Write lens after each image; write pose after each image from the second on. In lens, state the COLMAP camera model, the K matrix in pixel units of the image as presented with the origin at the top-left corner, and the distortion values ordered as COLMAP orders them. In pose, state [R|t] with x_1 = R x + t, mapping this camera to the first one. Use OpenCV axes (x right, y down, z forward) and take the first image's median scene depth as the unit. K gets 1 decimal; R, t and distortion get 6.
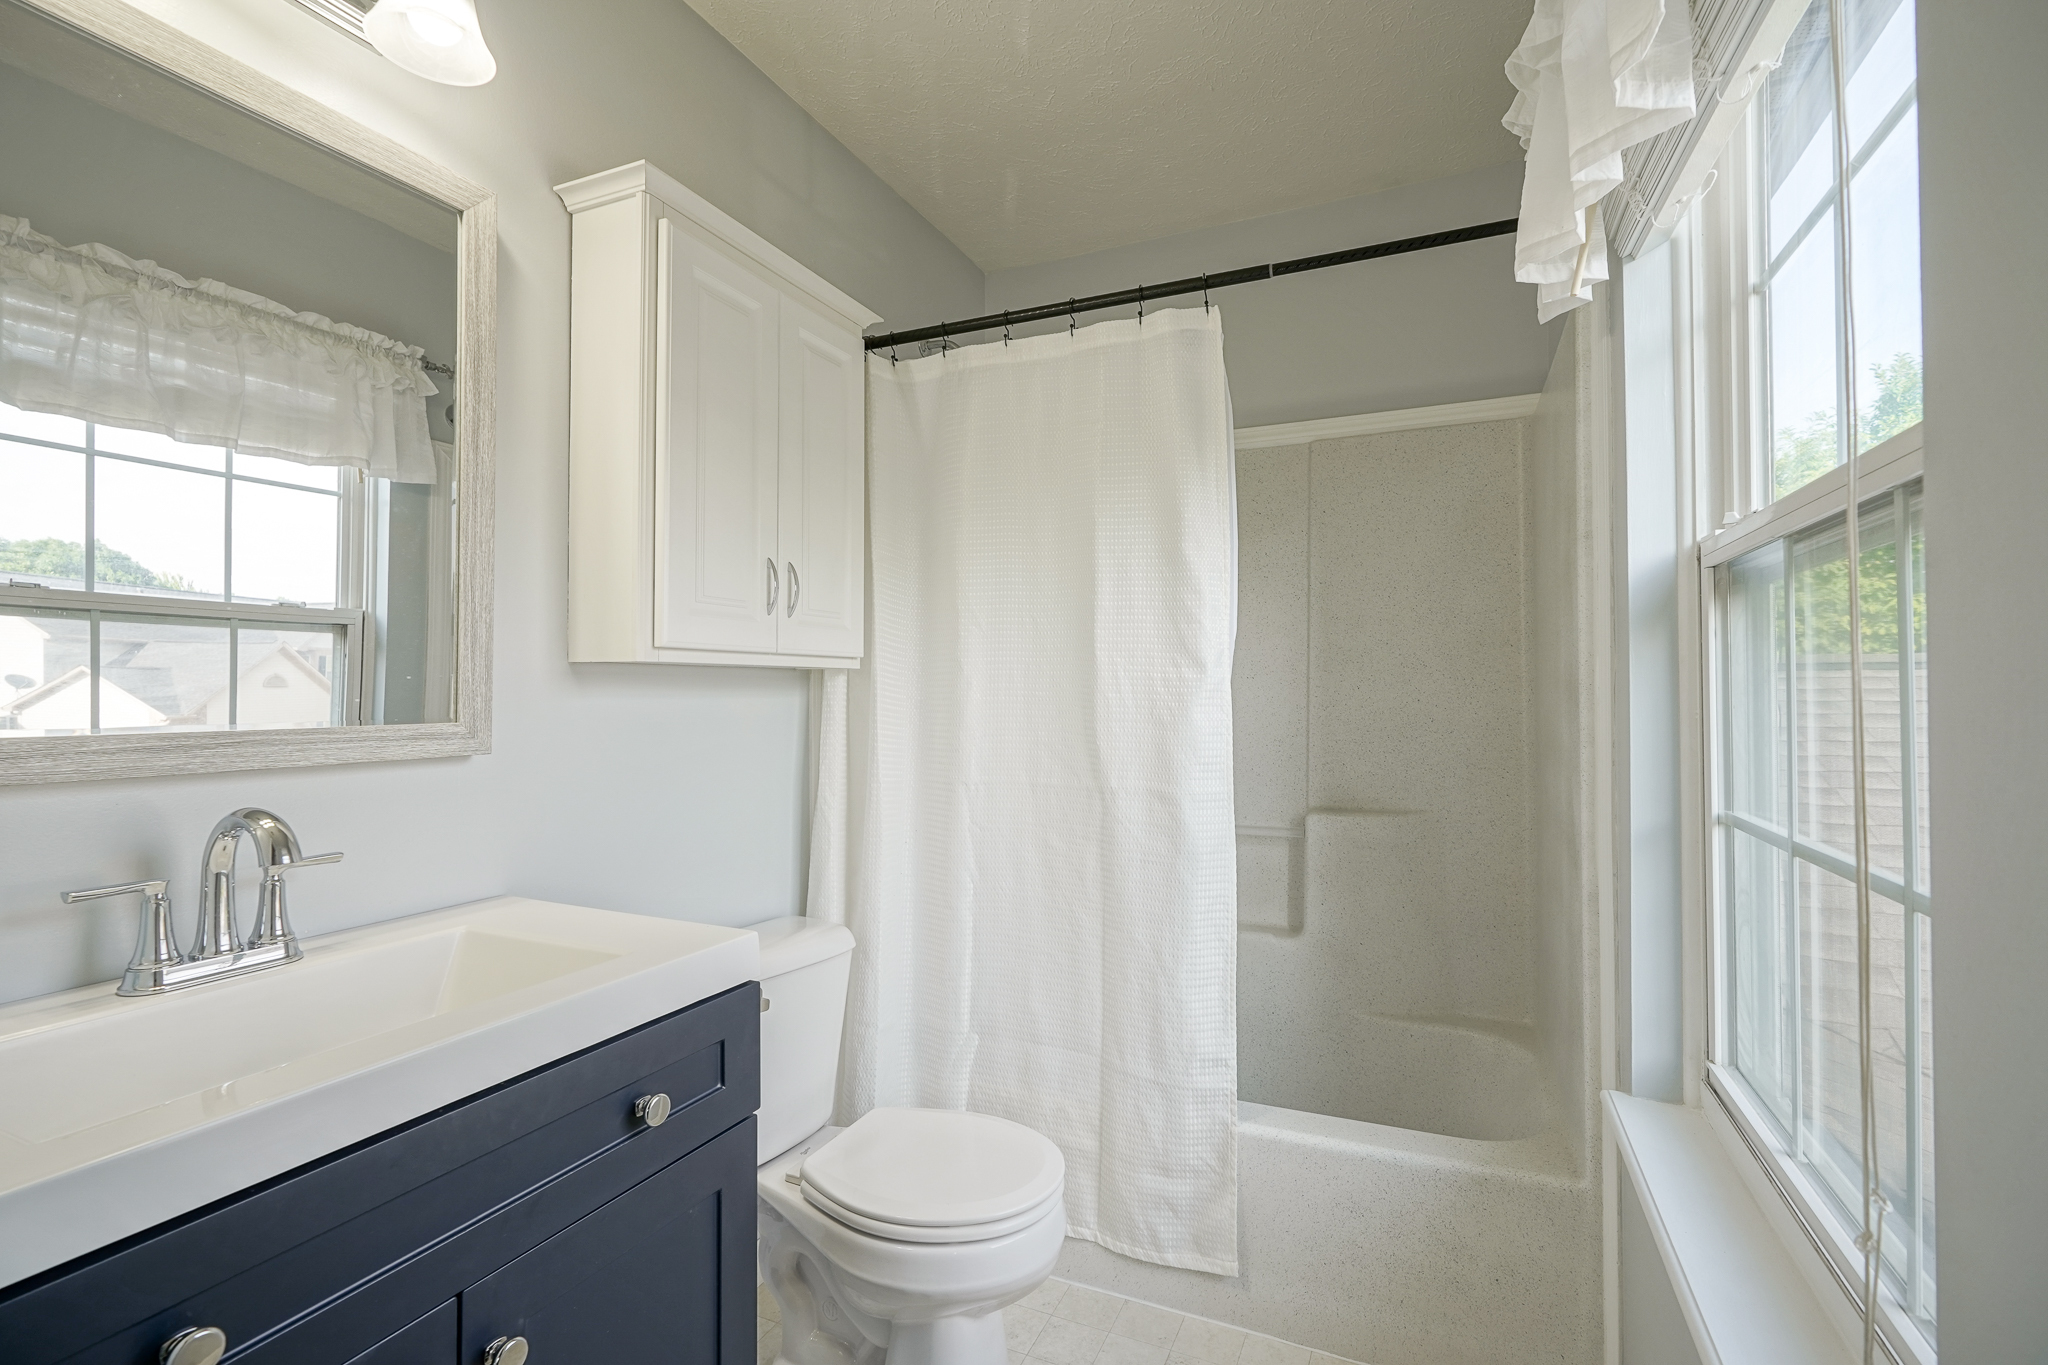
lens RADIAL K [[931.0, 0, 1019.1], [0, 931.0, 678.4], [0, 0, 1]] dist [0.001067, 0.000504]
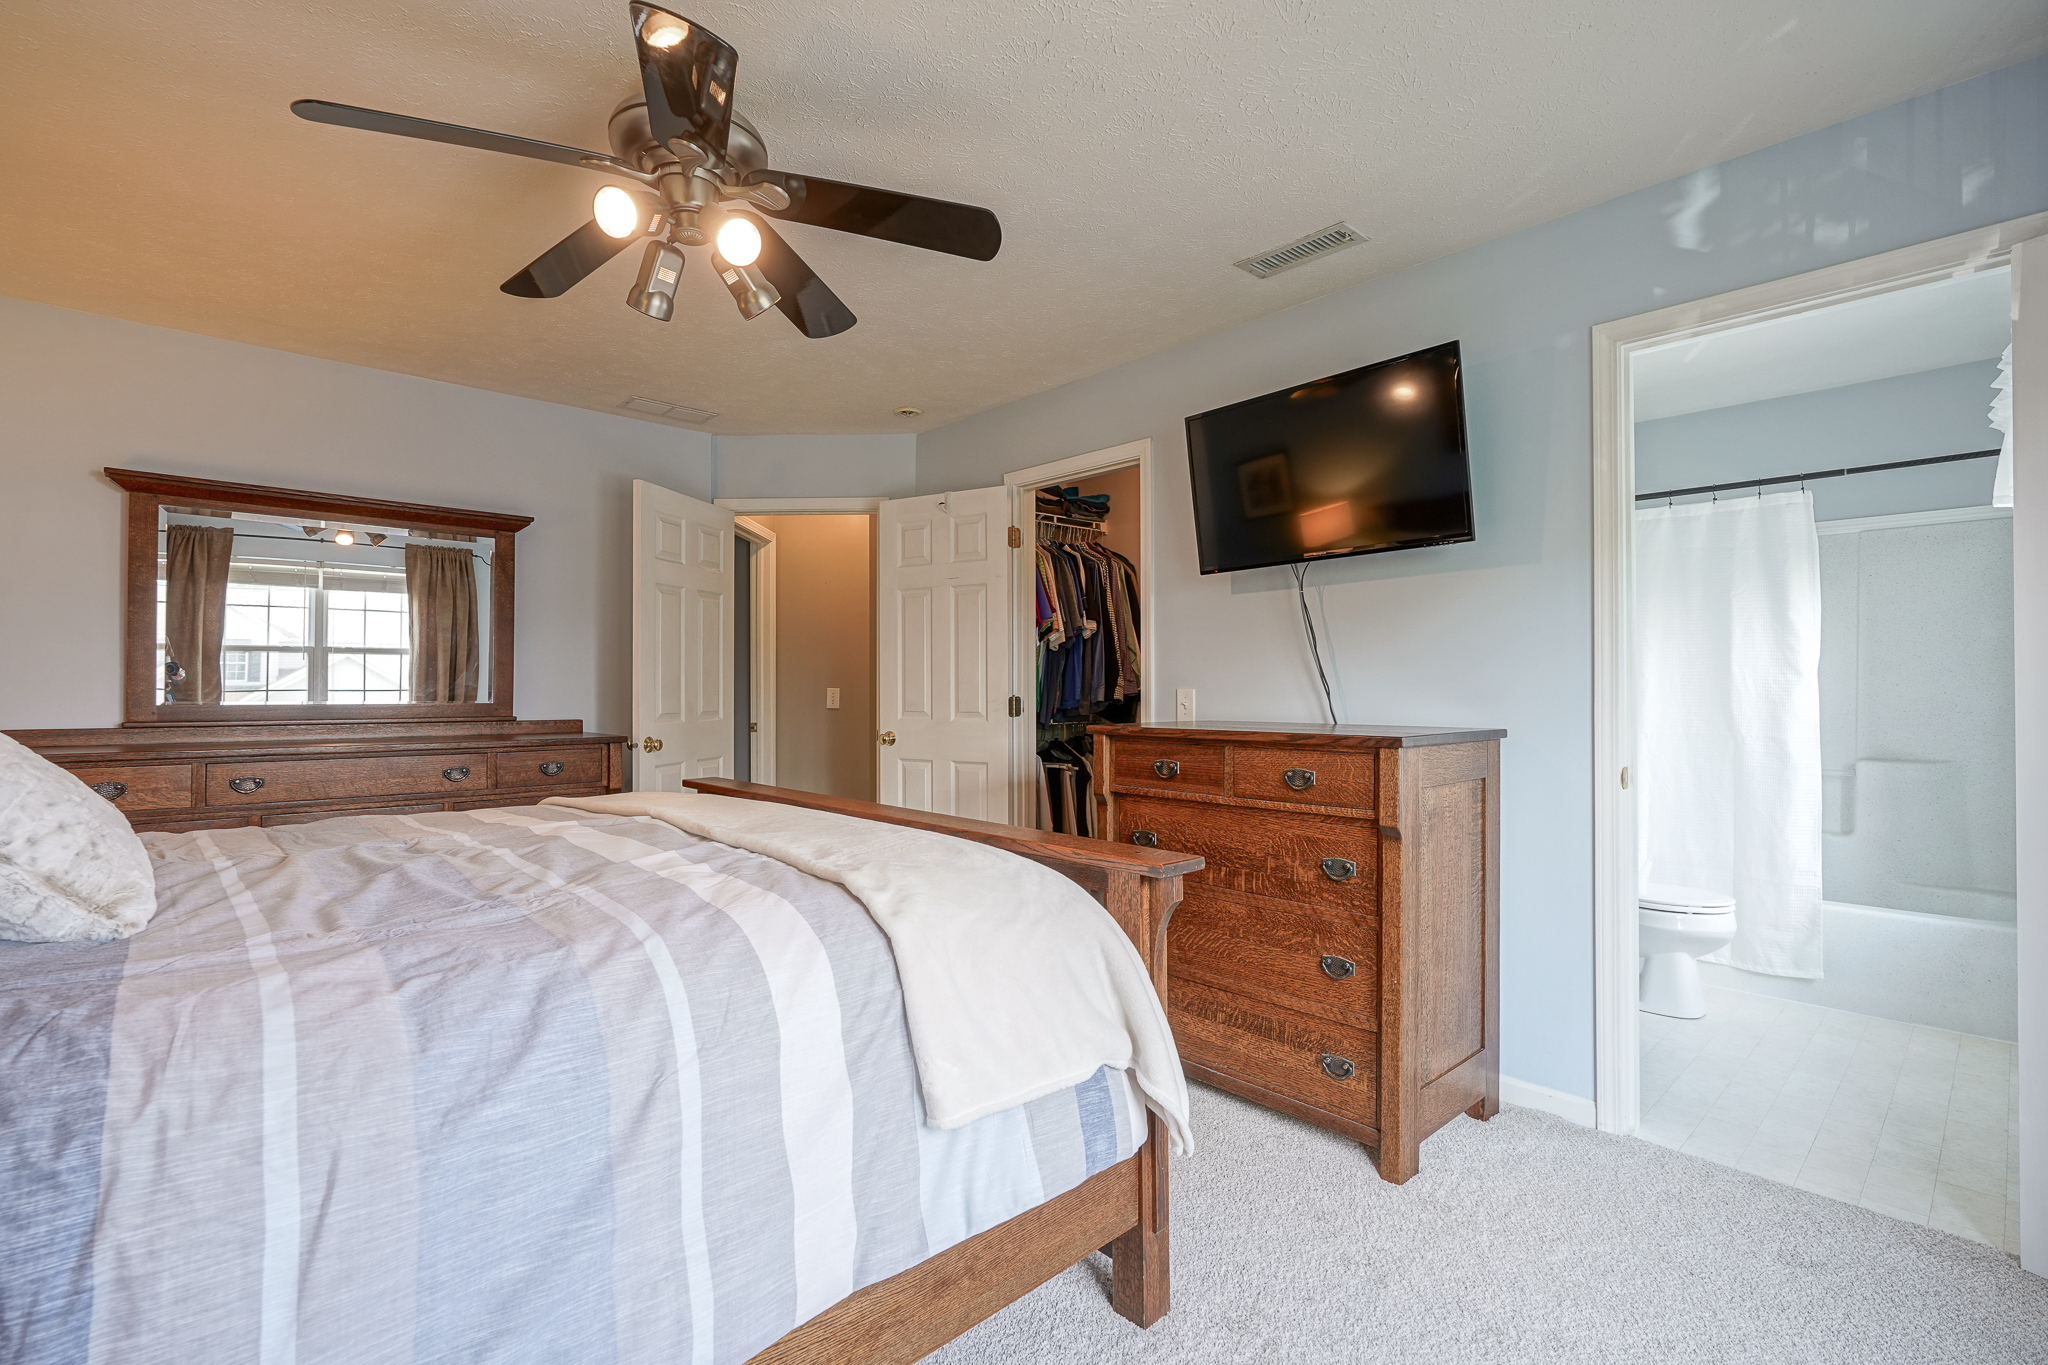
lens RADIAL K [[931.0, 0, 1042.7], [0, 931.0, 681.8], [0, 0, 1]] dist [0.001067, 0.000504]
pose [[0.929734, 0.000874, -0.368232, -0.559644], [0.001312, 0.999983, 0.005688, -0.008706], [0.368231, -0.005771, 0.929717, -1.404539]]
